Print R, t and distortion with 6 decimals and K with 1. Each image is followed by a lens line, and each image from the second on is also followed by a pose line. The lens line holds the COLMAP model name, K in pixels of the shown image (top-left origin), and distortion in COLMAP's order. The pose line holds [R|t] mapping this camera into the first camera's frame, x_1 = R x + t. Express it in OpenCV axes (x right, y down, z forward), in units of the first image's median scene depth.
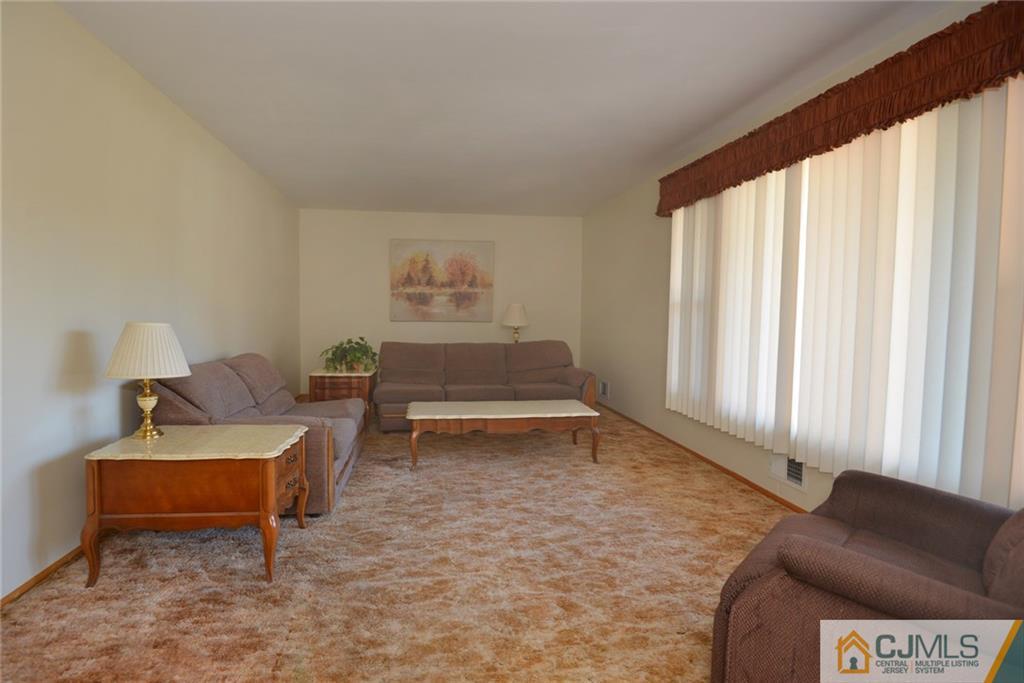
lens RADIAL K [[472.3, 0, 439.1], [0, 472.3, 332.9], [0, 0, 1]] dist [-0.016609, -0.000927]
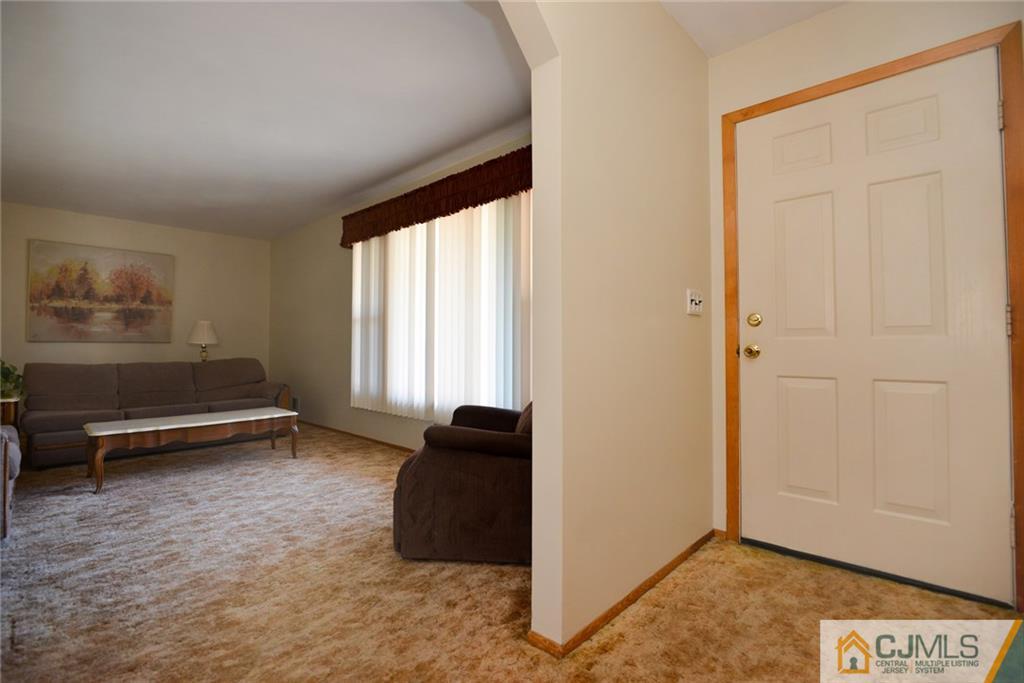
lens RADIAL K [[473.1, 0, 459.5], [0, 473.1, 331.7], [0, 0, 1]] dist [-0.027027, -0.000841]
pose [[0.771370, 0.006016, 0.636359, -0.102428], [0.033213, 0.998212, -0.049696, 0.058037], [-0.635520, 0.059469, 0.769791, -0.161776]]
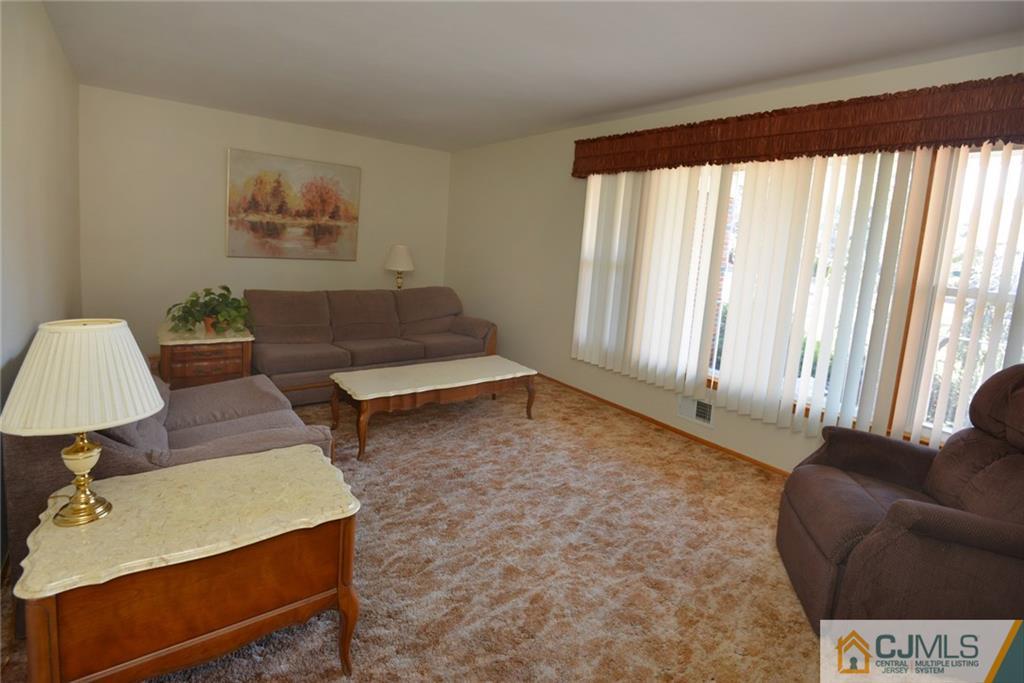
lens RADIAL K [[495.0, 0, 529.1], [0, 495.0, 310.0], [0, 0, 1]] dist [-0.003306, -0.010174]
pose [[0.849513, -0.015393, 0.527343, -0.303989], [-0.034861, 0.995752, 0.085225, -0.066425], [-0.526414, -0.090783, 0.845368, 0.148402]]
